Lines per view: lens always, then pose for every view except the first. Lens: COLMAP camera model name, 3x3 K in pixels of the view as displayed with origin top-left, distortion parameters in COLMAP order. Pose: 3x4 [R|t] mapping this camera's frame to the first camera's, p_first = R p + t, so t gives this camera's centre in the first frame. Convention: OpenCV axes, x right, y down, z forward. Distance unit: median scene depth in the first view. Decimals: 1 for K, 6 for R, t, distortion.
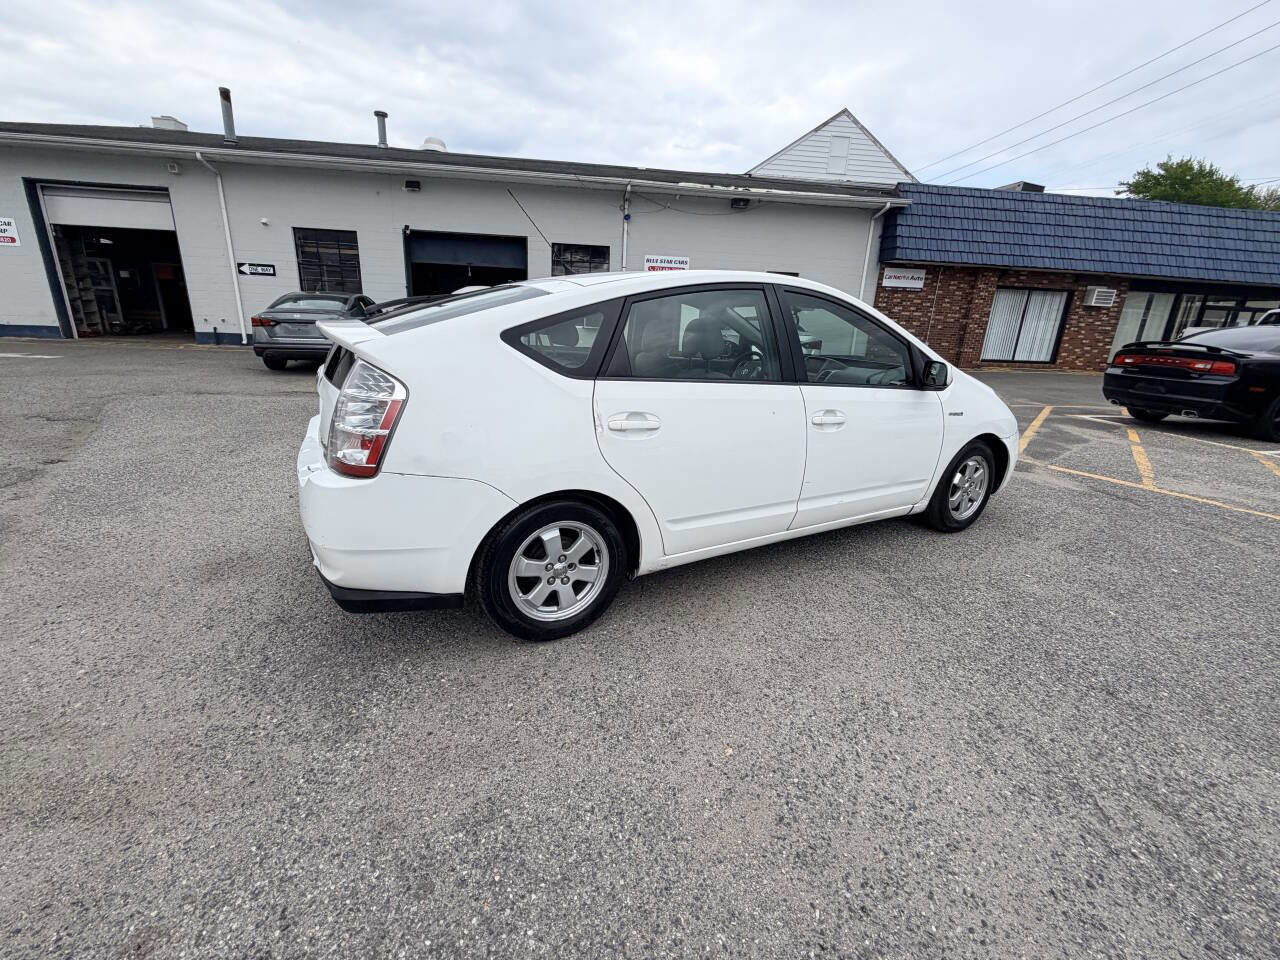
lens RADIAL K [[545.3, 0, 642.6], [0, 545.3, 477.9], [0, 0, 1]] dist [0.000219, -0.000291]
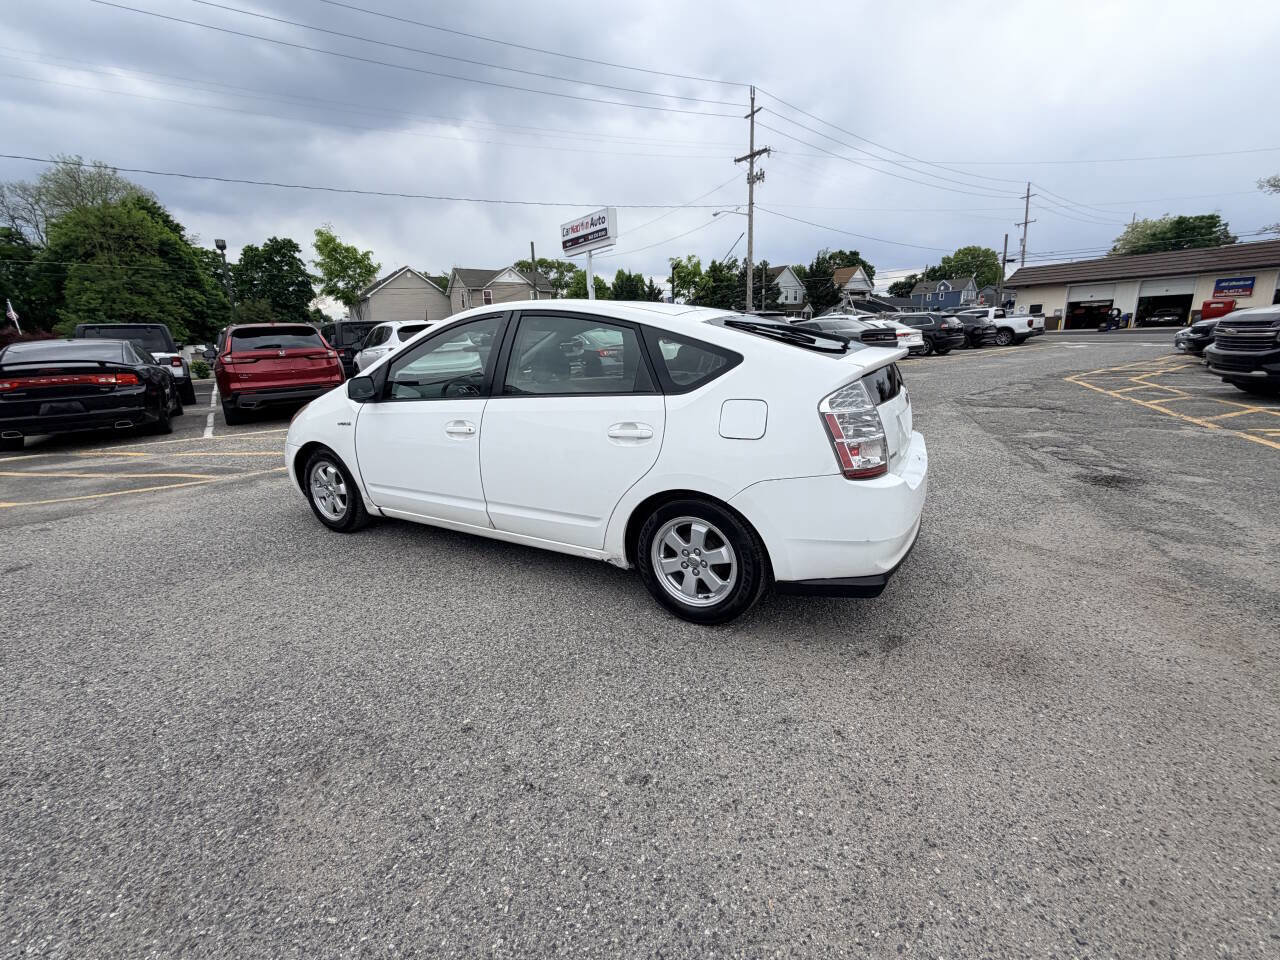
lens RADIAL K [[545.3, 0, 642.2], [0, 545.3, 481.9], [0, 0, 1]] dist [0.000219, -0.000291]
pose [[-0.510900, -0.244362, 0.824177, -0.223514], [0.253004, 0.873540, 0.415833, -0.111913], [-0.821565, 0.420969, -0.384467, 0.340769]]
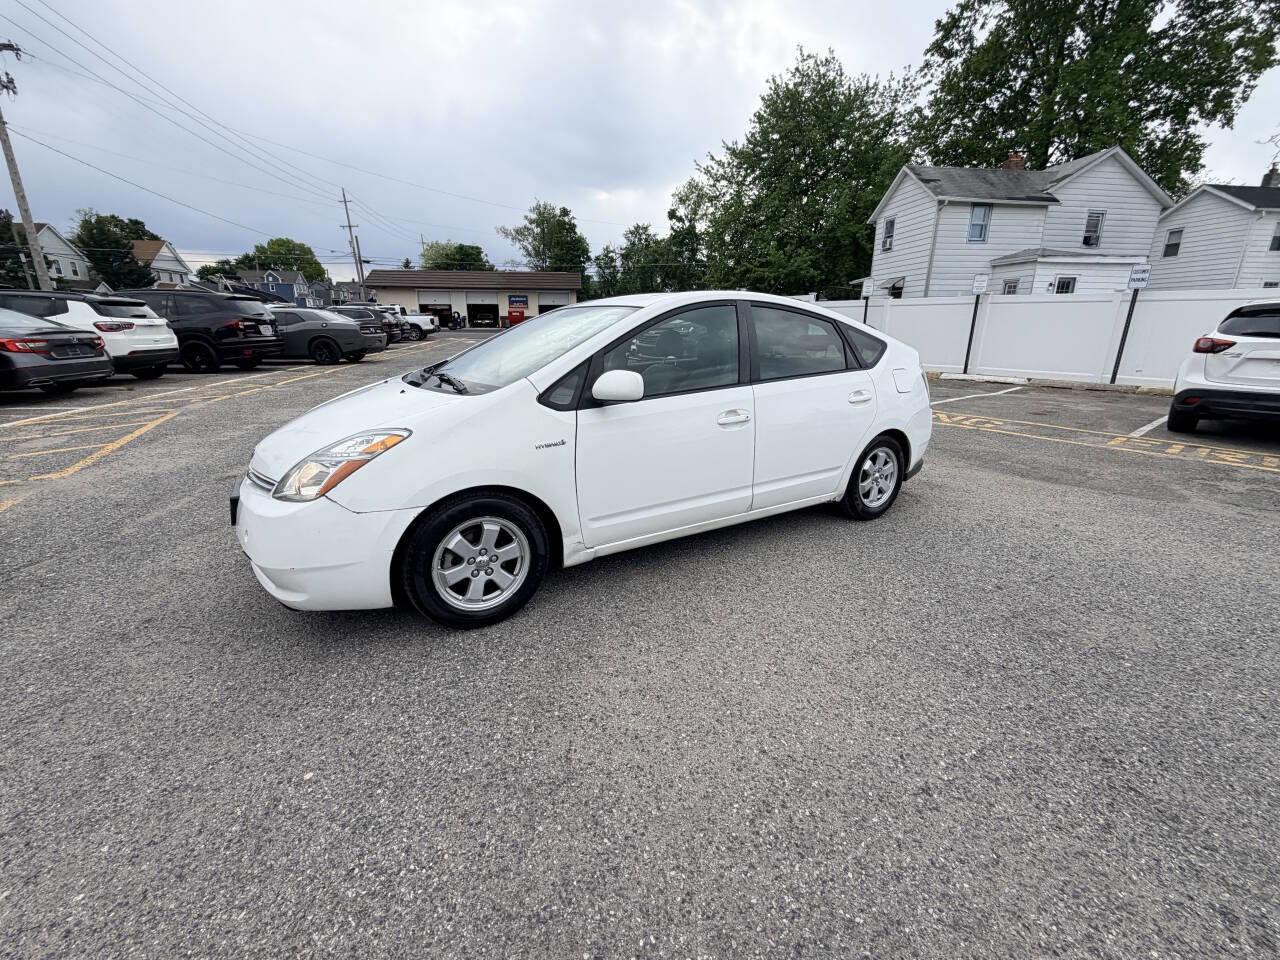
lens RADIAL K [[545.3, 0, 645.2], [0, 545.3, 481.4], [0, 0, 1]] dist [0.000219, -0.000291]
pose [[-0.997527, -0.031643, -0.062757, 0.053827], [-0.060411, 0.842374, 0.535497, -0.150338], [0.035920, 0.537964, -0.842202, 0.503535]]
